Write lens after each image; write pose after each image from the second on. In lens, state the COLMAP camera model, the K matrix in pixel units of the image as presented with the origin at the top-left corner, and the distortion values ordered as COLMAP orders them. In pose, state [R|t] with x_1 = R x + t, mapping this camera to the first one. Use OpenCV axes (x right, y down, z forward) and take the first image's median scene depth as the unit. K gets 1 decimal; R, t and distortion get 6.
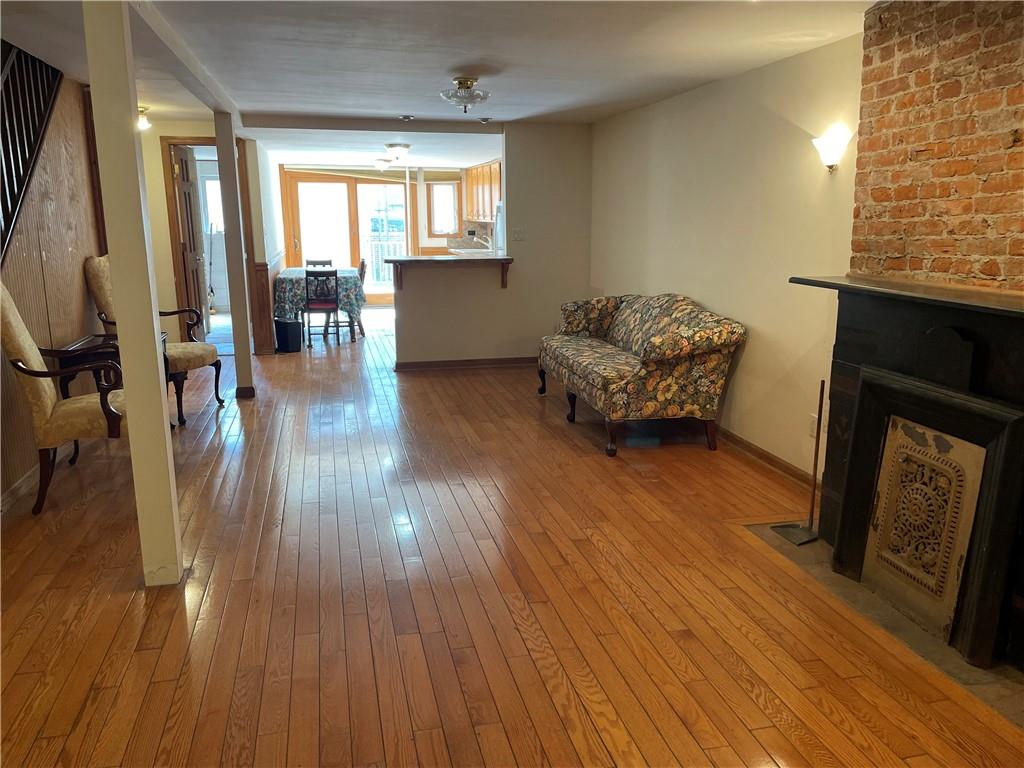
lens RADIAL K [[774.3, 0, 514.0], [0, 774.3, 376.1], [0, 0, 1]] dist [0.091435, -0.115005]
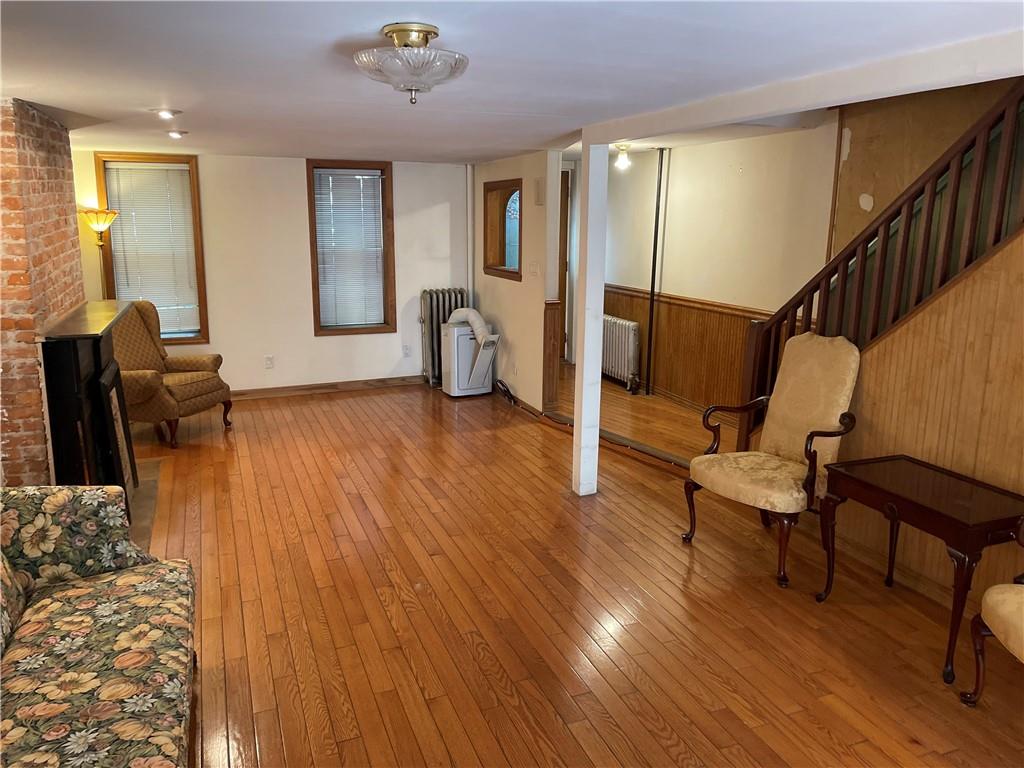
lens RADIAL K [[774.3, 0, 514.0], [0, 774.3, 376.1], [0, 0, 1]] dist [0.091435, -0.115005]
pose [[-0.990198, 0.023030, -0.137761, -0.086790], [-0.033687, 0.917819, 0.395567, -0.615154], [0.135549, 0.396331, -0.908047, 2.439504]]
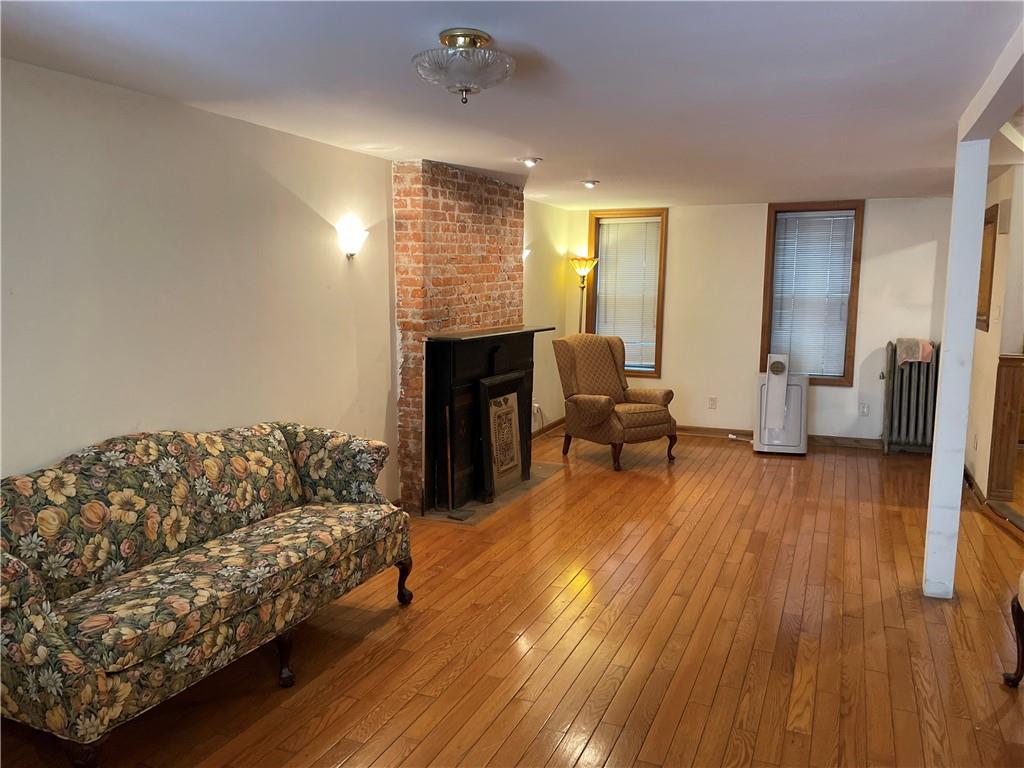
lens RADIAL K [[769.9, 0, 516.4], [0, 769.9, 375.4], [0, 0, 1]] dist [0.099813, -0.132050]
pose [[-0.798274, -0.078348, 0.597176, -0.649455], [0.114325, 0.953766, 0.277956, -0.503316], [-0.591344, 0.290157, -0.752410, 2.306016]]
